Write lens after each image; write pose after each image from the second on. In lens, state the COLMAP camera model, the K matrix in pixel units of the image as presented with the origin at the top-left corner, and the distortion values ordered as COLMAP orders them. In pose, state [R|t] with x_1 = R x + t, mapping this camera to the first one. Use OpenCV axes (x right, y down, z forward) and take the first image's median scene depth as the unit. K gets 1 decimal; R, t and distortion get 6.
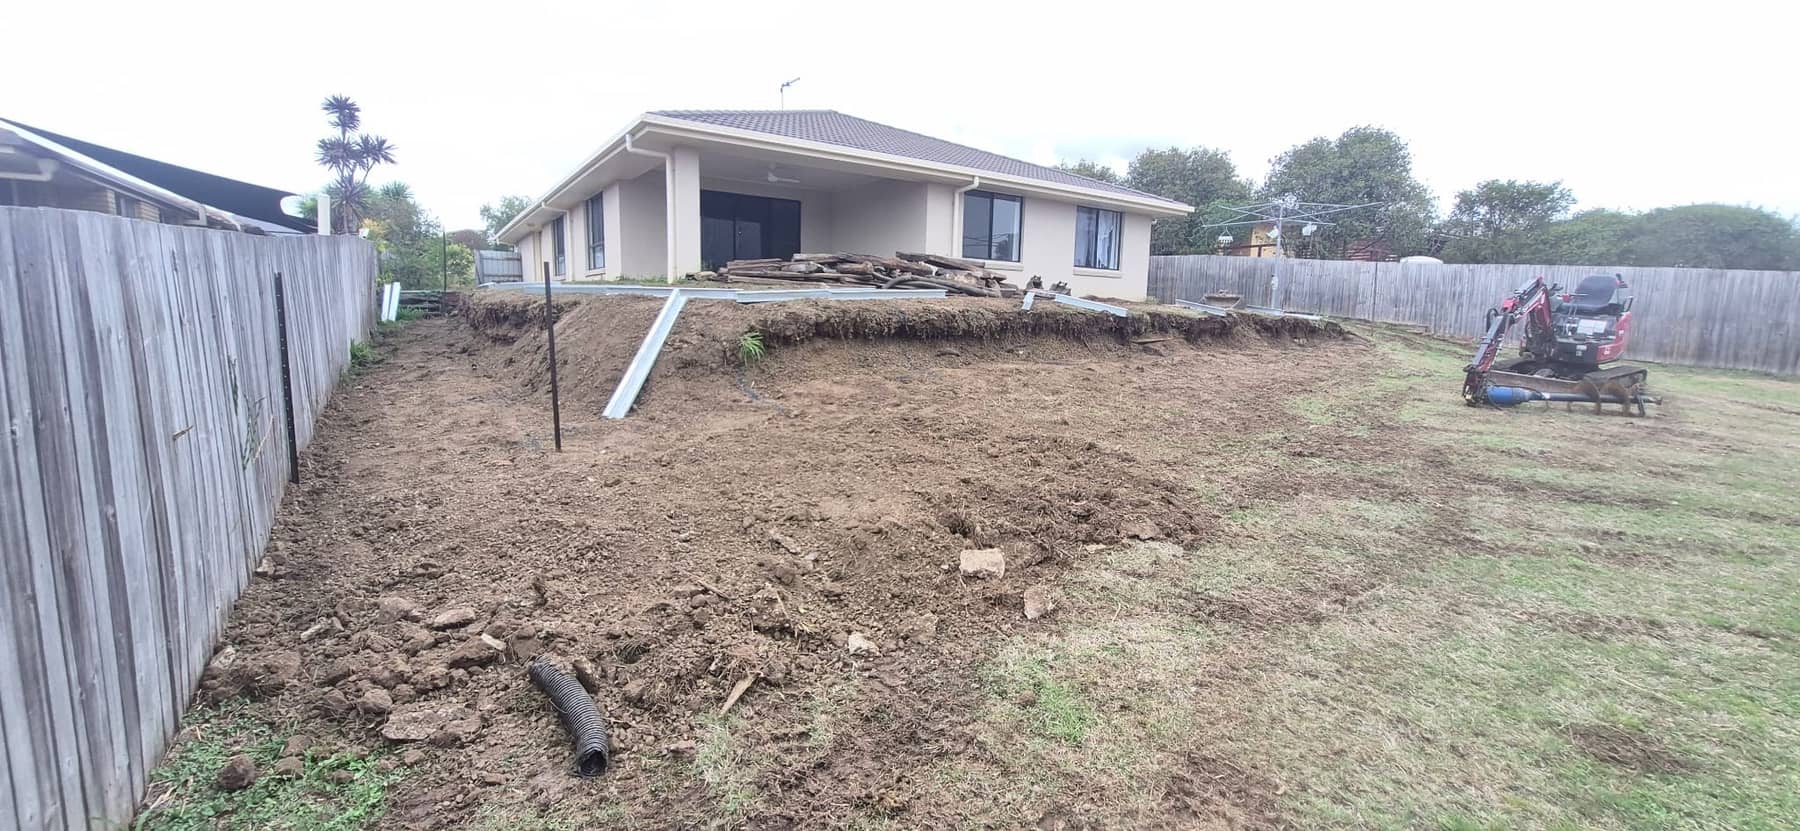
lens RADIAL K [[738.2, 0, 900.0], [0, 738.2, 415.5], [0, 0, 1]] dist [-0.010017, 0.009551]
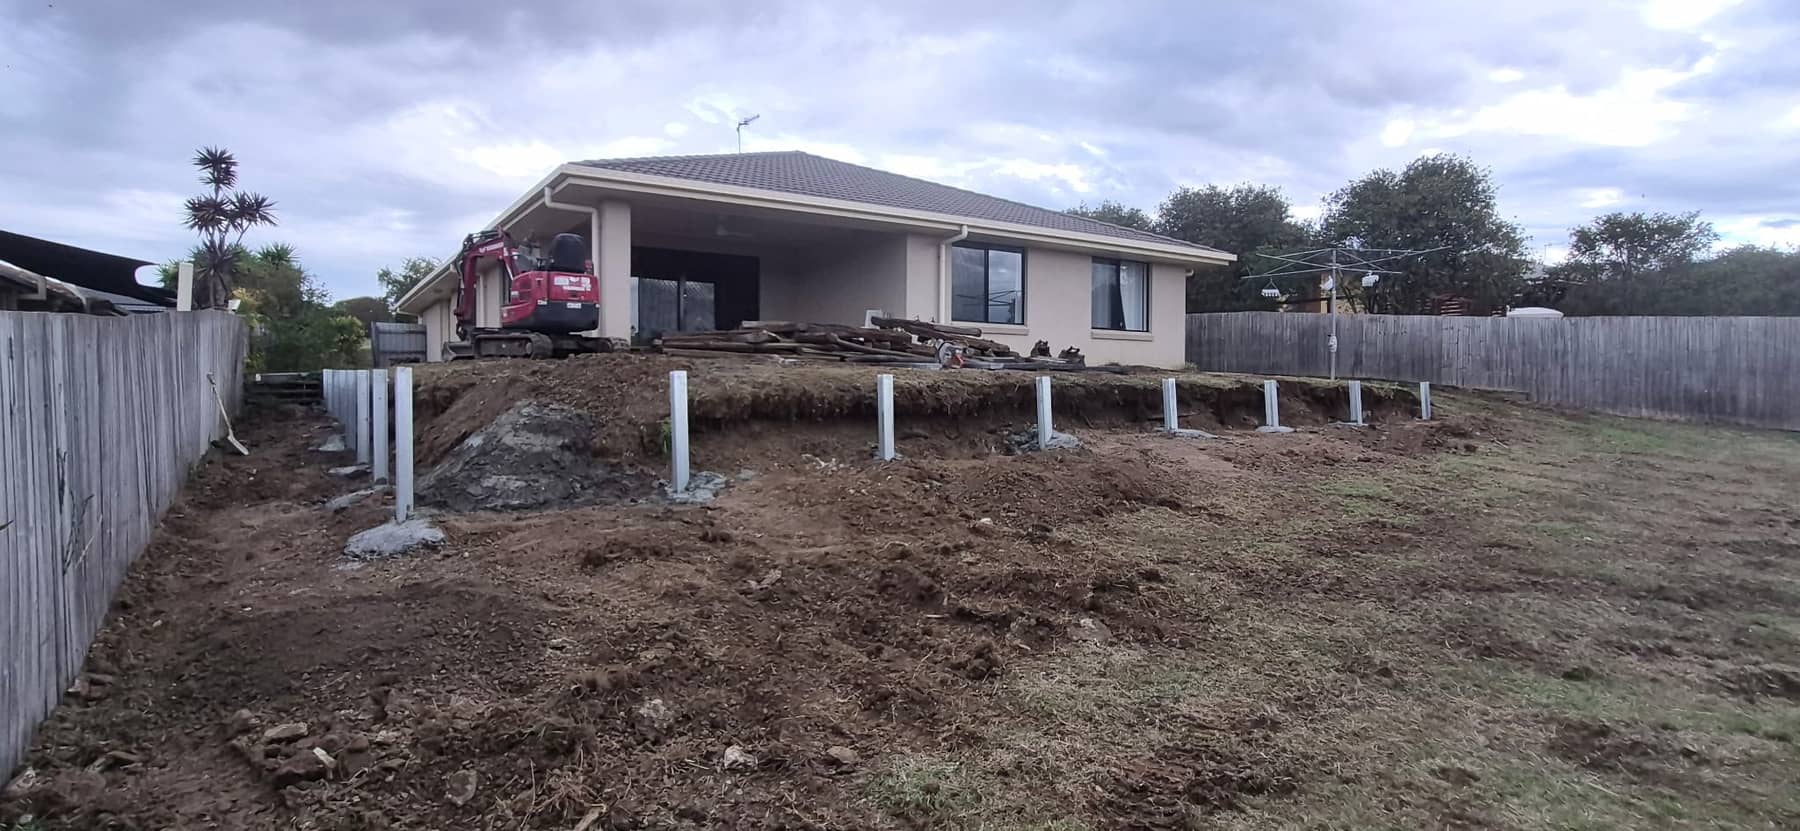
lens RADIAL K [[1029.4, 0, 979.2], [0, 1029.4, 414.3], [0, 0, 1]] dist [-0.004062, 0.010305]
pose [[0.999791, -0.018304, -0.009145, 0.120264], [0.017147, 0.993375, -0.113631, 0.020893], [0.011165, 0.113451, 0.993481, -0.130352]]
